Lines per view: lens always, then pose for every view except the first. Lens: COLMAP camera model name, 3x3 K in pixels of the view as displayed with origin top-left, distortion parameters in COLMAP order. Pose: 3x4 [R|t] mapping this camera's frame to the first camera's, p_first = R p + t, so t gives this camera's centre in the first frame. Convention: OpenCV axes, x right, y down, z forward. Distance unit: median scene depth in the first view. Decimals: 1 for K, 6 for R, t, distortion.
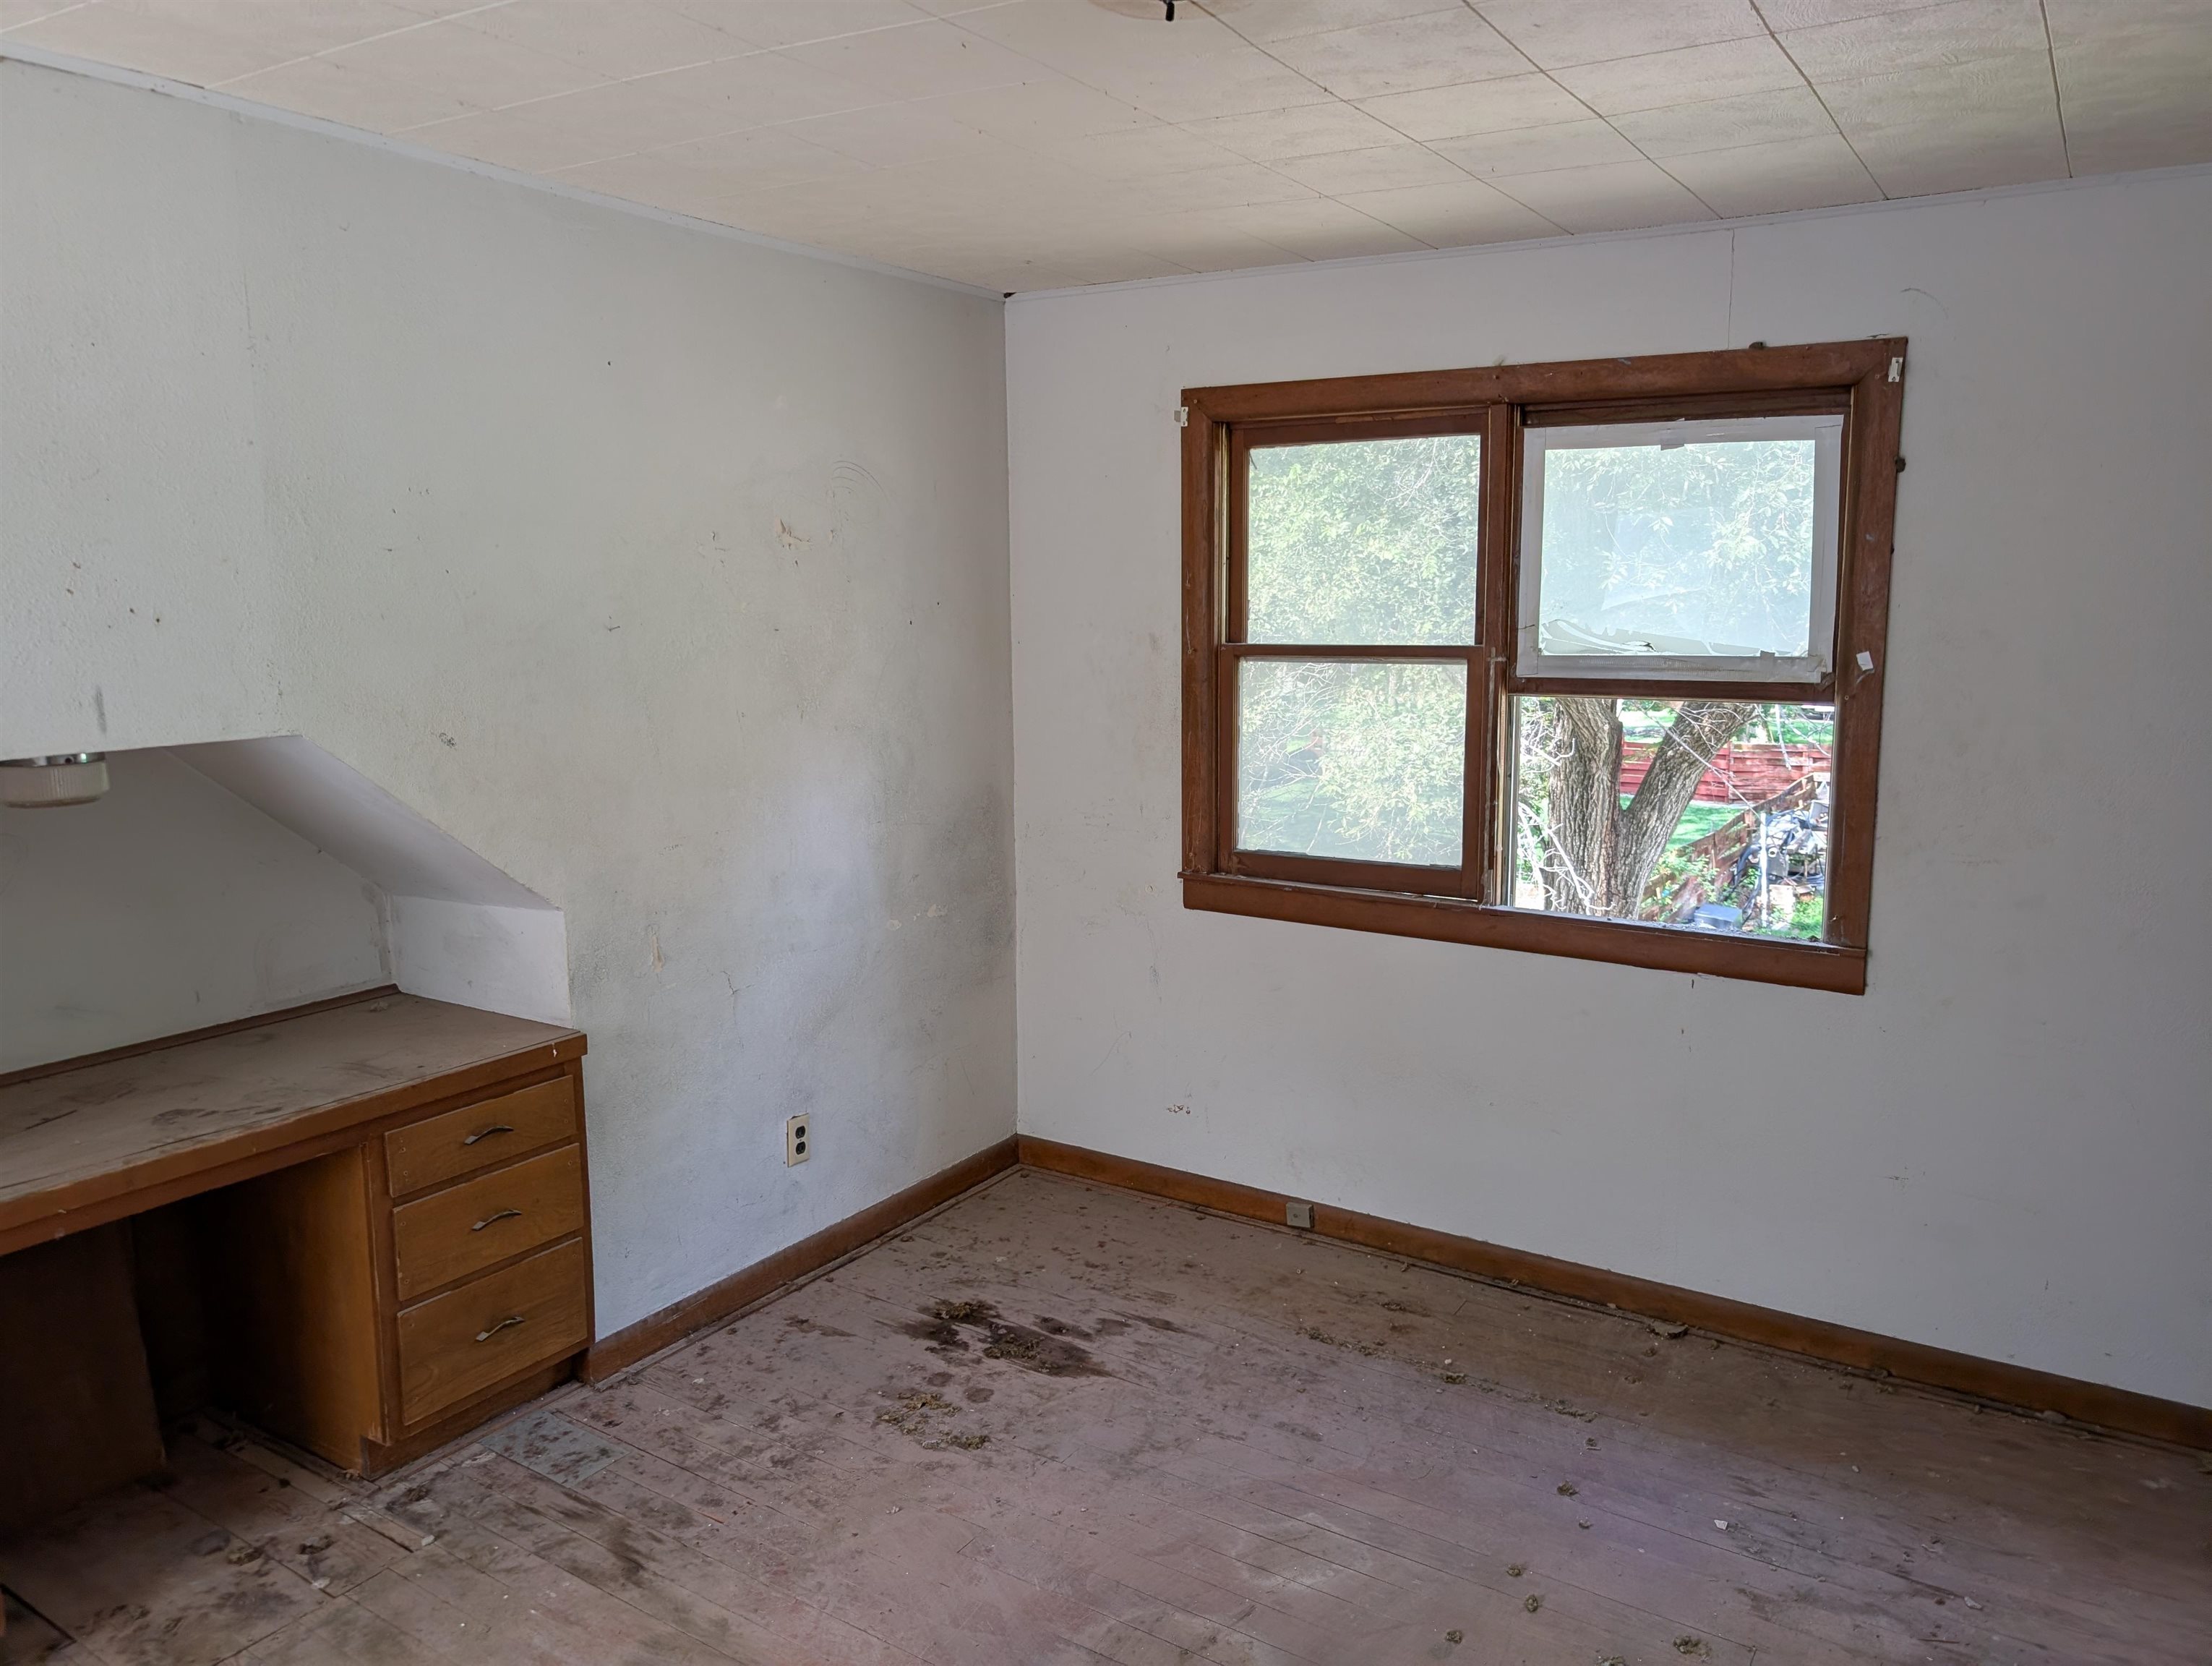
lens RADIAL K [[1586.8, 0, 1092.5], [0, 1586.8, 840.9], [0, 0, 1]] dist [0.020704, -0.008408]
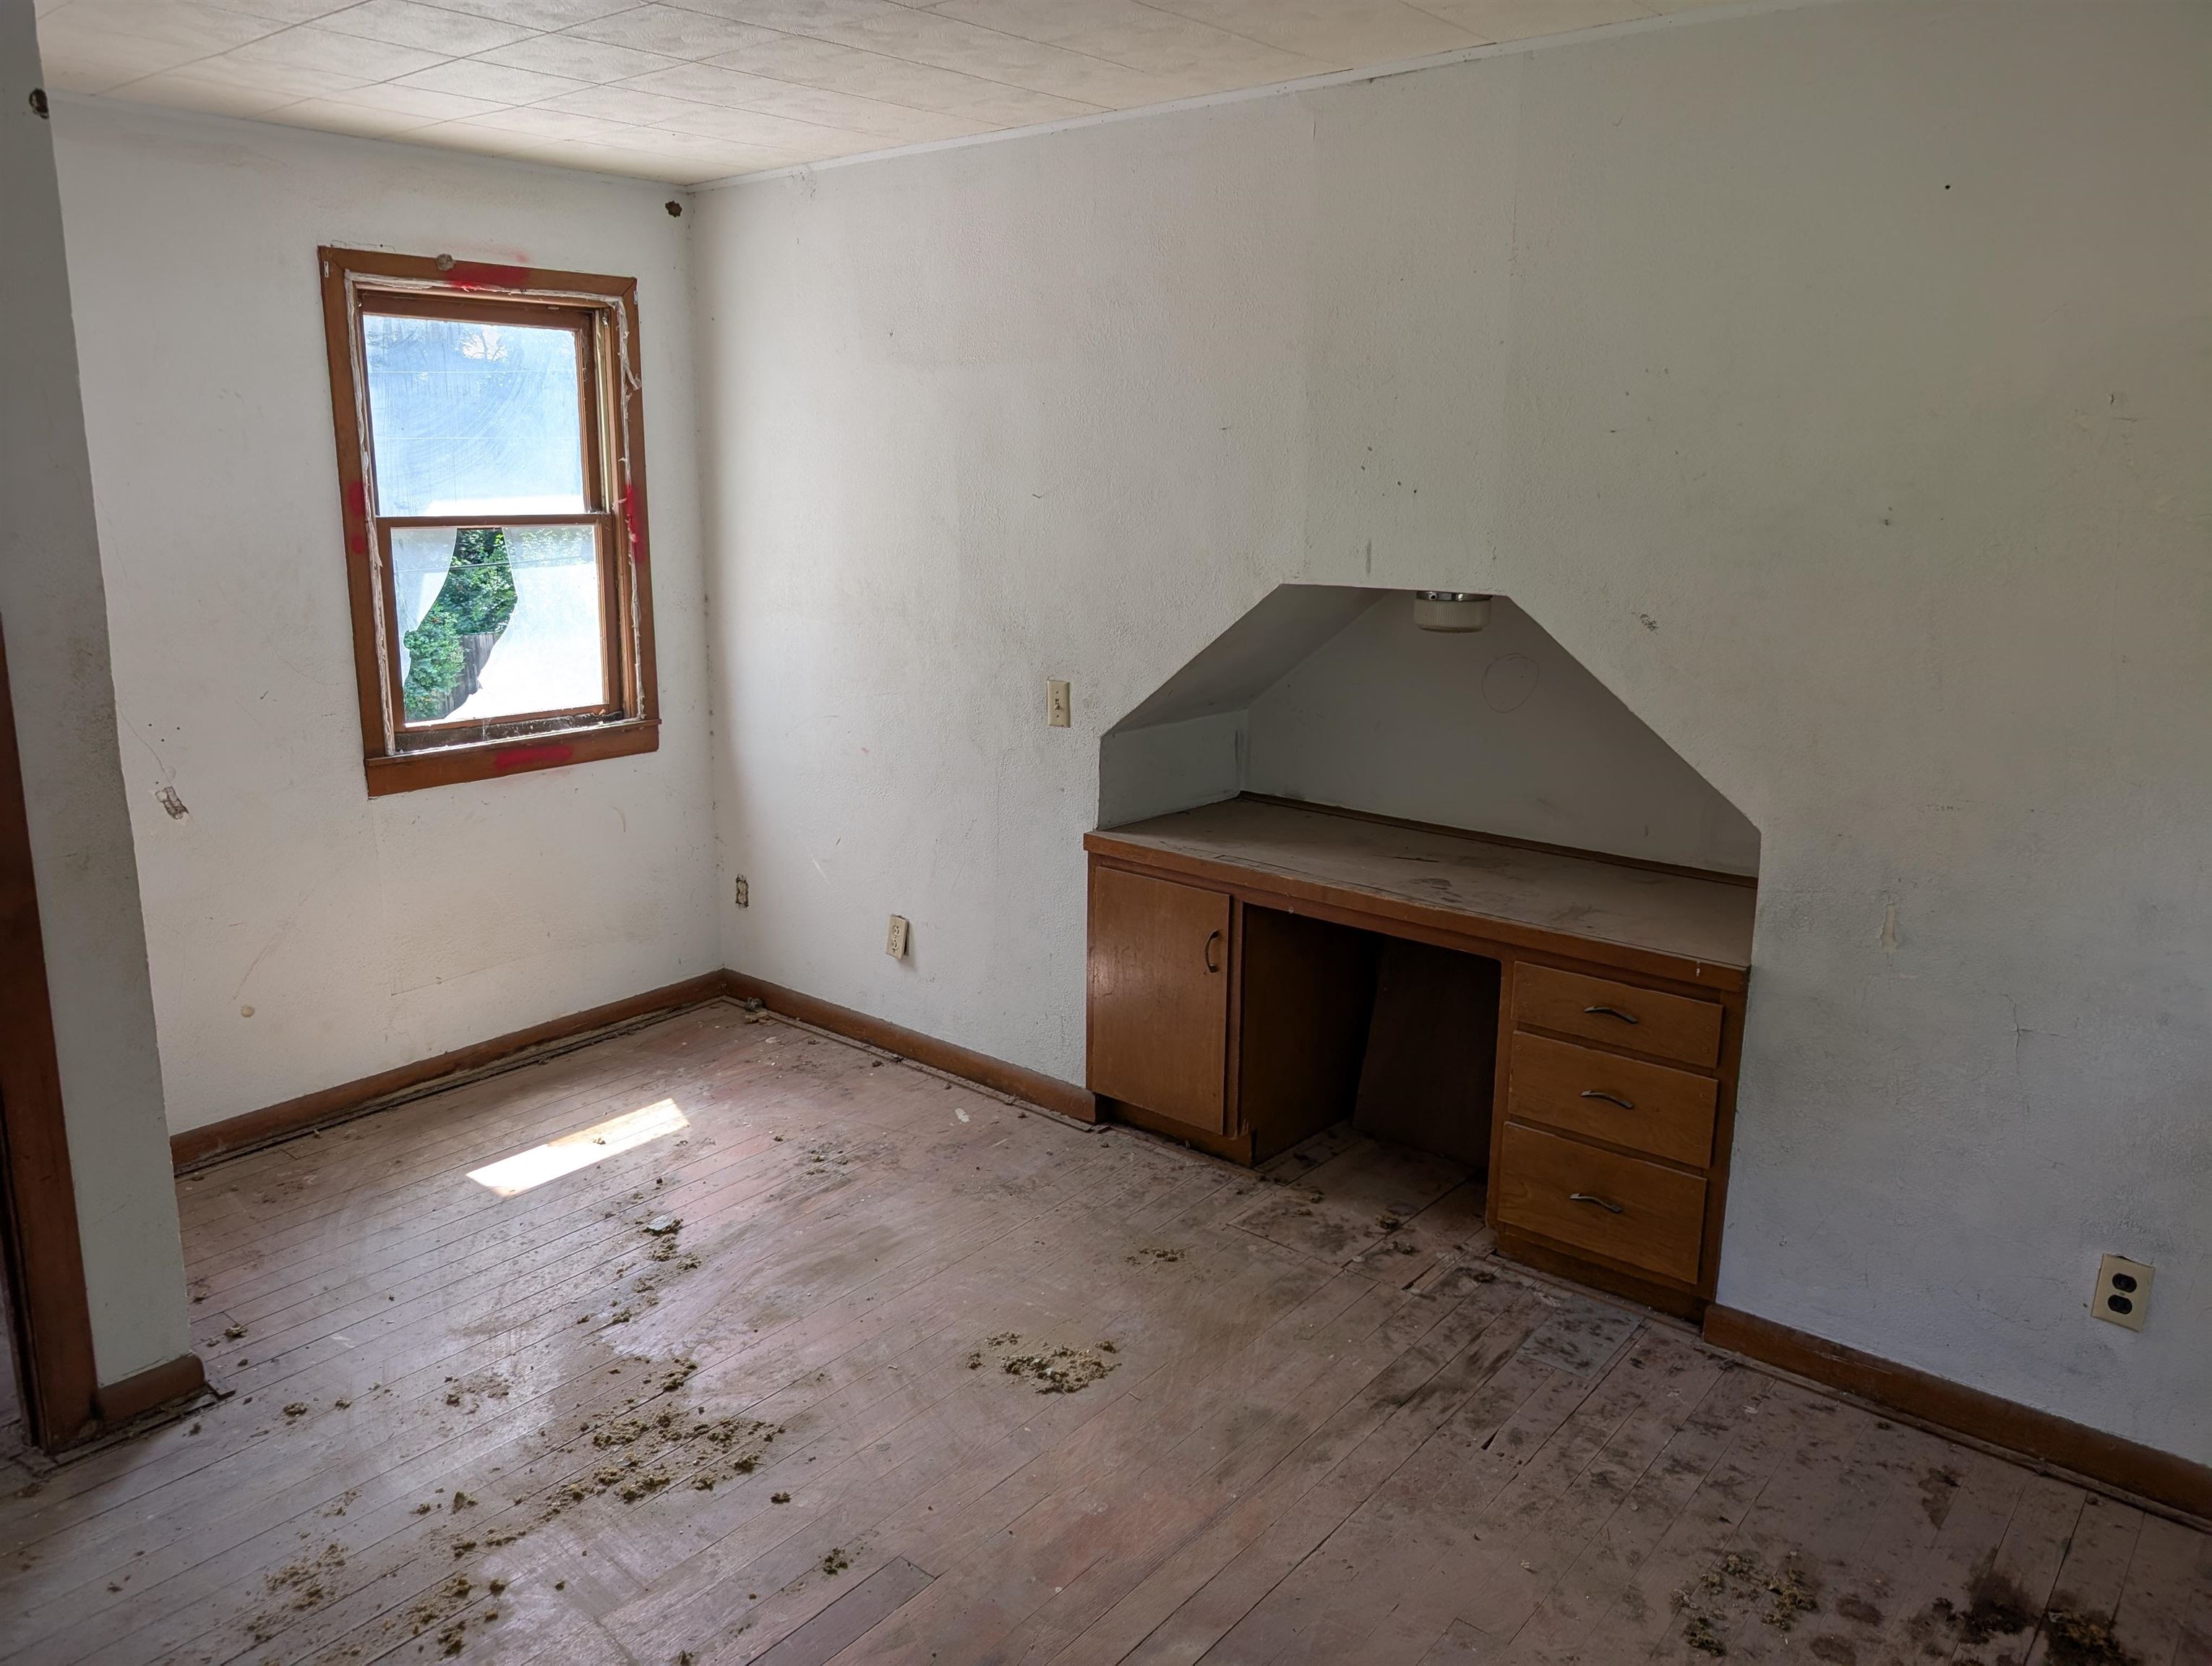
lens RADIAL K [[1586.8, 0, 1101.6], [0, 1586.8, 827.5], [0, 0, 1]] dist [0.020704, -0.008408]
pose [[-0.109178, 0.221913, -0.968935, 0.606243], [-0.172530, 0.955736, 0.238331, -0.114185], [0.978935, 0.193191, -0.066058, 0.720139]]
